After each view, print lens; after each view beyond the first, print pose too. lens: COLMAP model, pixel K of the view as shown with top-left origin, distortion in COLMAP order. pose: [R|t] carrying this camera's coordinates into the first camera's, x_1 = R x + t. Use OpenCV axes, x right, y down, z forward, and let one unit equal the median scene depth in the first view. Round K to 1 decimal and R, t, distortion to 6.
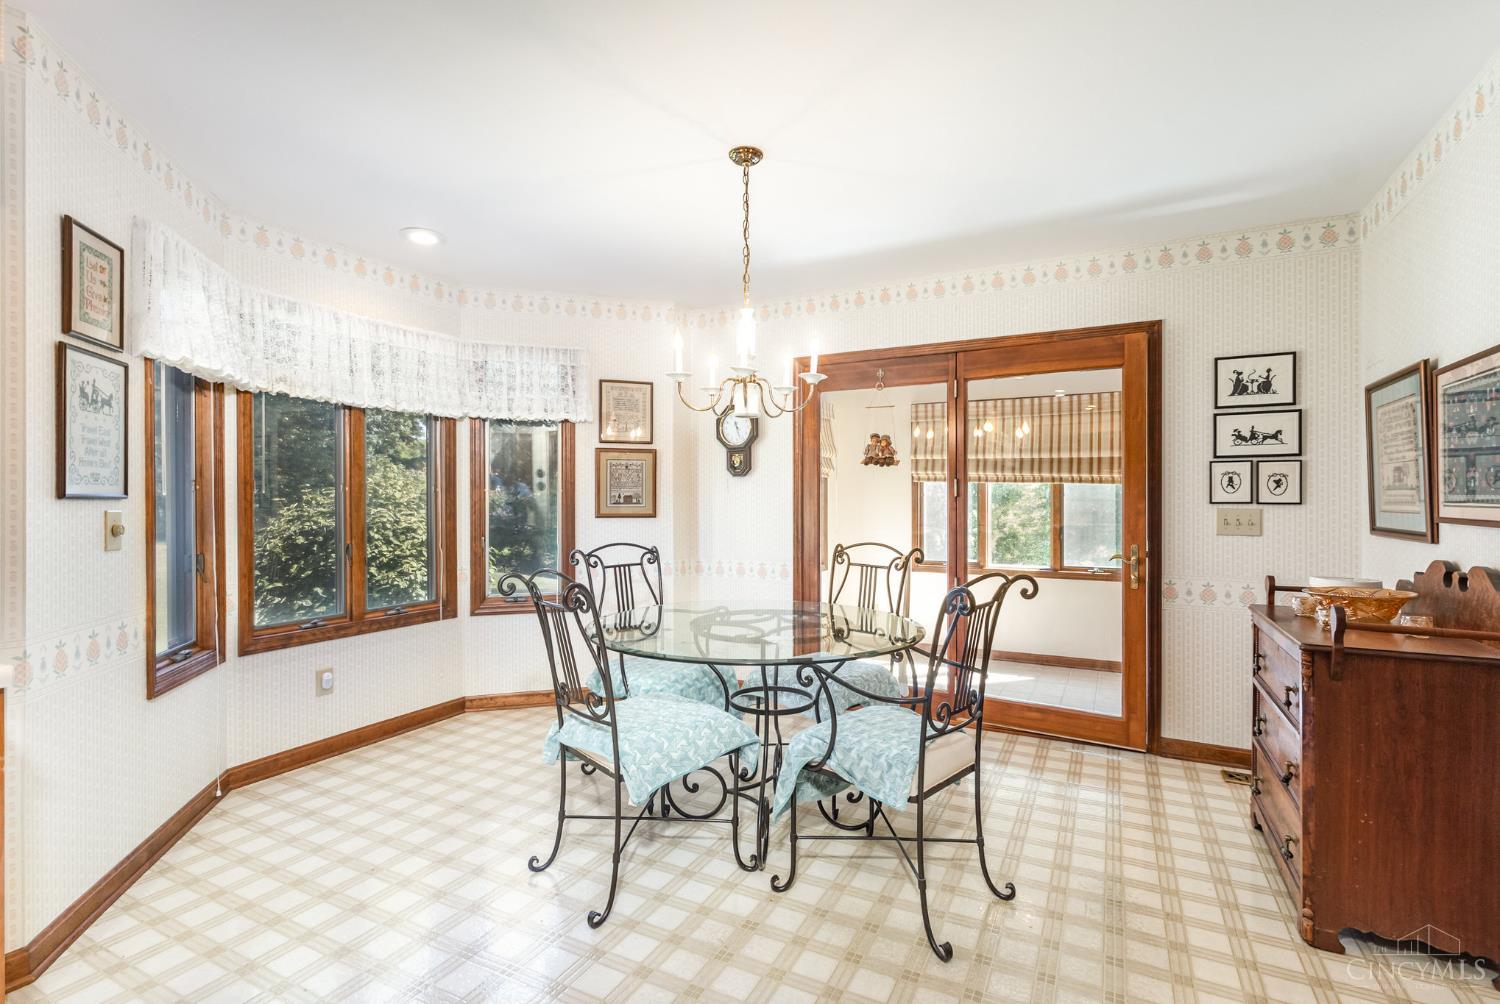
lens RADIAL K [[700.8, 0, 750.0], [0, 700.8, 501.1], [0, 0, 1]] dist [0.002874, 0.000888]
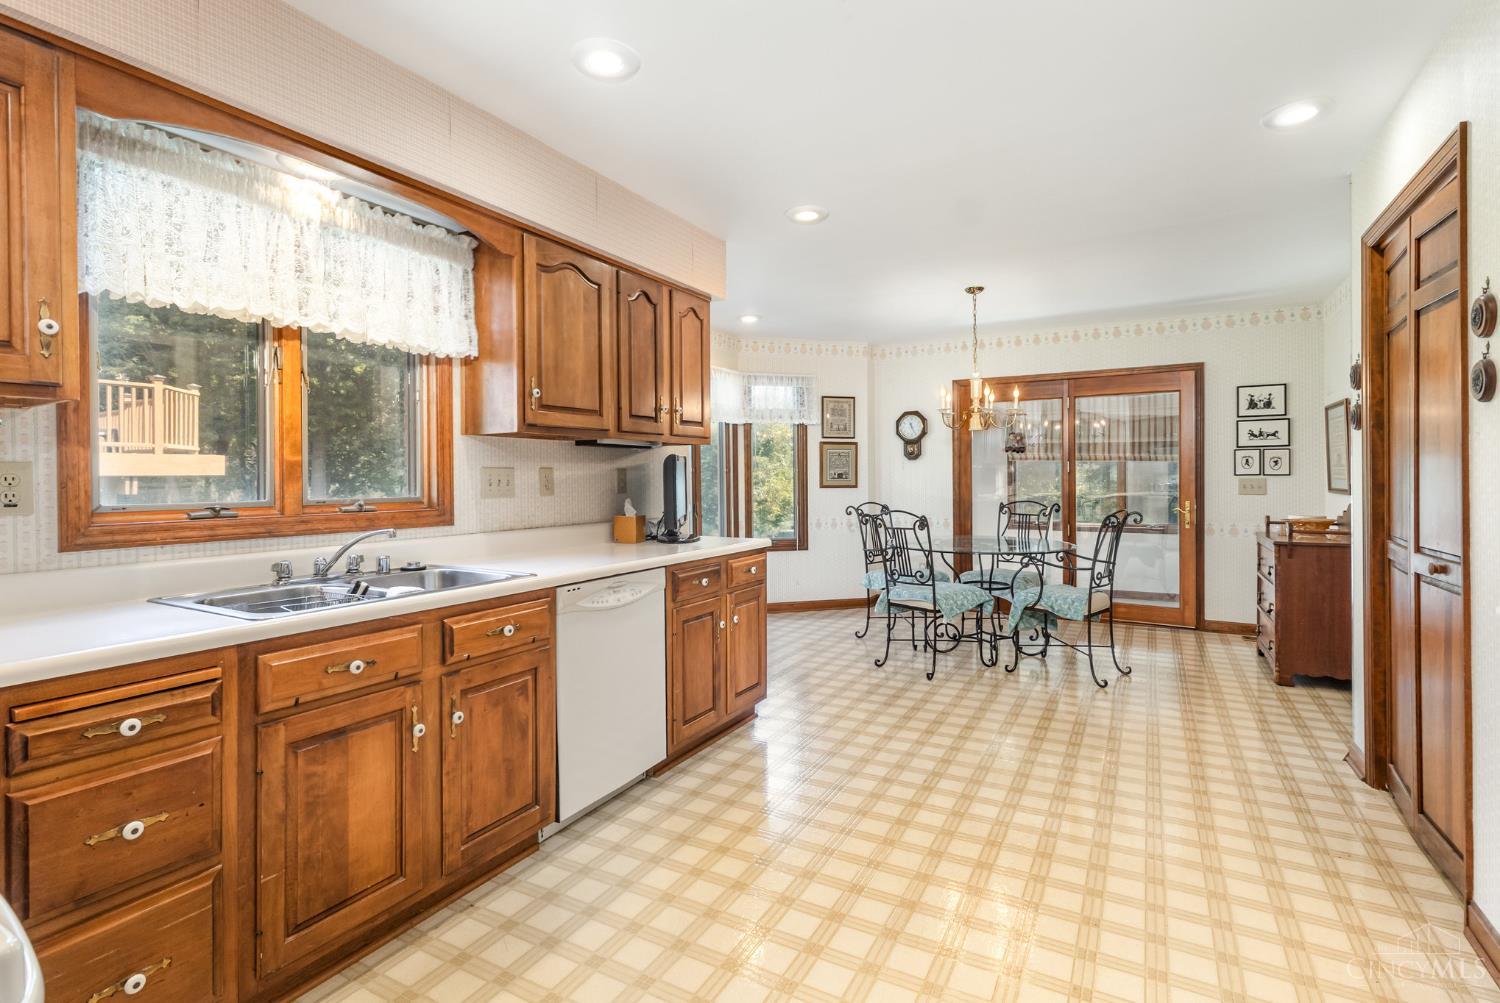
lens RADIAL K [[700.8, 0, 758.9], [0, 700.8, 478.3], [0, 0, 1]] dist [0.002874, 0.000888]
pose [[0.999444, -0.008219, -0.032299, -0.402959], [0.008282, 0.999964, 0.001817, -0.001657], [0.032283, -0.002084, 0.999477, -0.676011]]
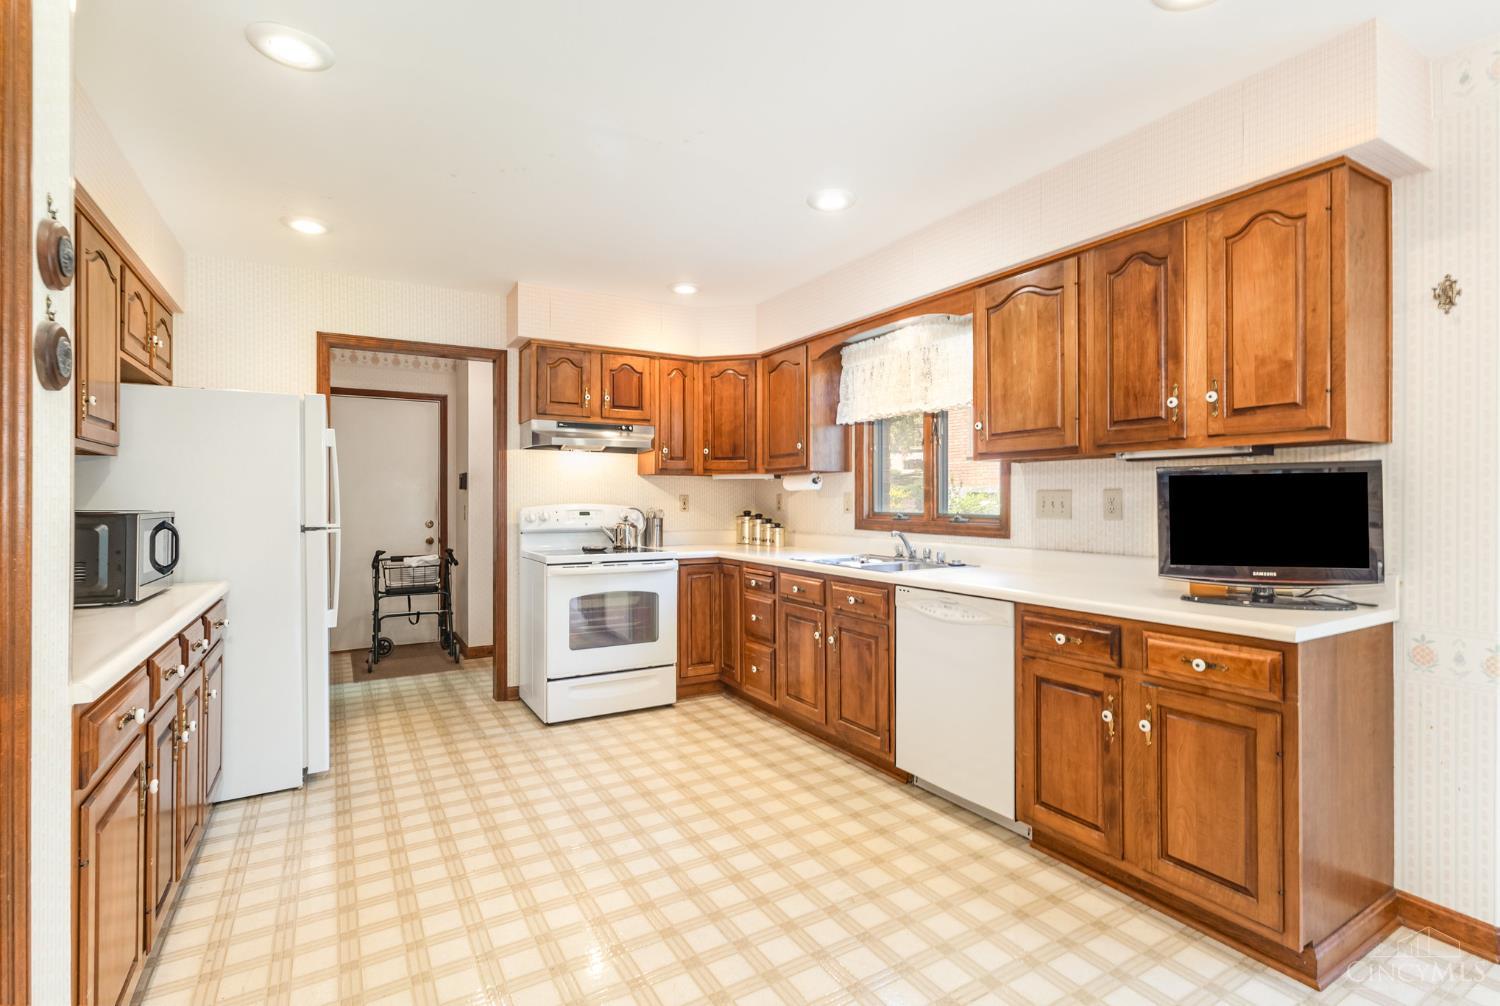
lens RADIAL K [[700.8, 0, 750.5], [0, 700.8, 498.1], [0, 0, 1]] dist [0.002874, 0.000888]
pose [[-0.524253, -0.001441, -0.851561, 0.762710], [0.002053, 0.999994, -0.002956, -0.005275], [0.851560, -0.003298, -0.524247, 1.138248]]
